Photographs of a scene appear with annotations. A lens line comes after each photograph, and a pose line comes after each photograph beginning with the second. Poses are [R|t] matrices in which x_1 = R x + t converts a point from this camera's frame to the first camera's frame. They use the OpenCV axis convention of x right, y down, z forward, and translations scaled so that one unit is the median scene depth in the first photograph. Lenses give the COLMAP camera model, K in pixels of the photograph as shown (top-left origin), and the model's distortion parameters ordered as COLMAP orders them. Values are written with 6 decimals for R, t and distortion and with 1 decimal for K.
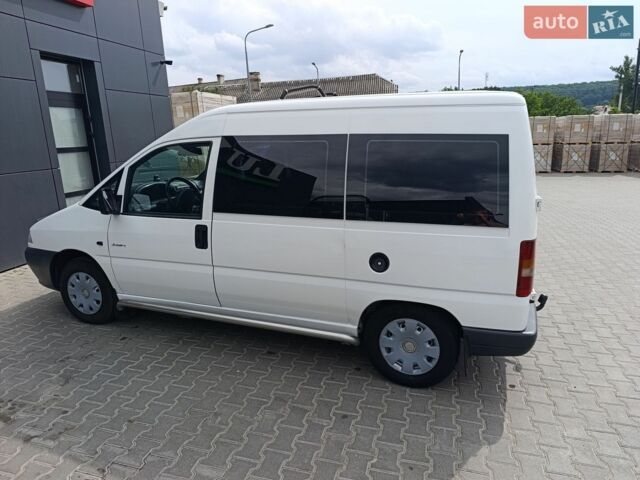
lens RADIAL K [[441.3, 0, 319.7], [0, 441.3, 235.2], [0, 0, 1]] dist [0.036663, -0.042969]
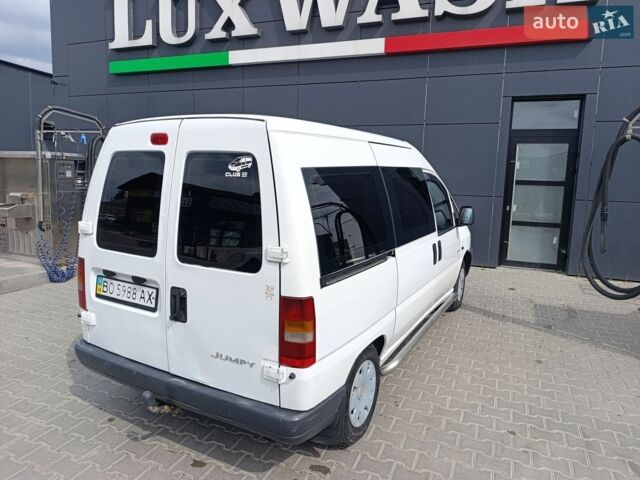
lens RADIAL K [[441.3, 0, 319.7], [0, 441.3, 235.2], [0, 0, 1]] dist [0.036663, -0.042969]
pose [[-0.149638, 0.163767, -0.975084, 0.608195], [-0.245318, 0.949202, 0.197067, -0.168314], [0.957824, 0.268694, -0.101862, 0.697552]]
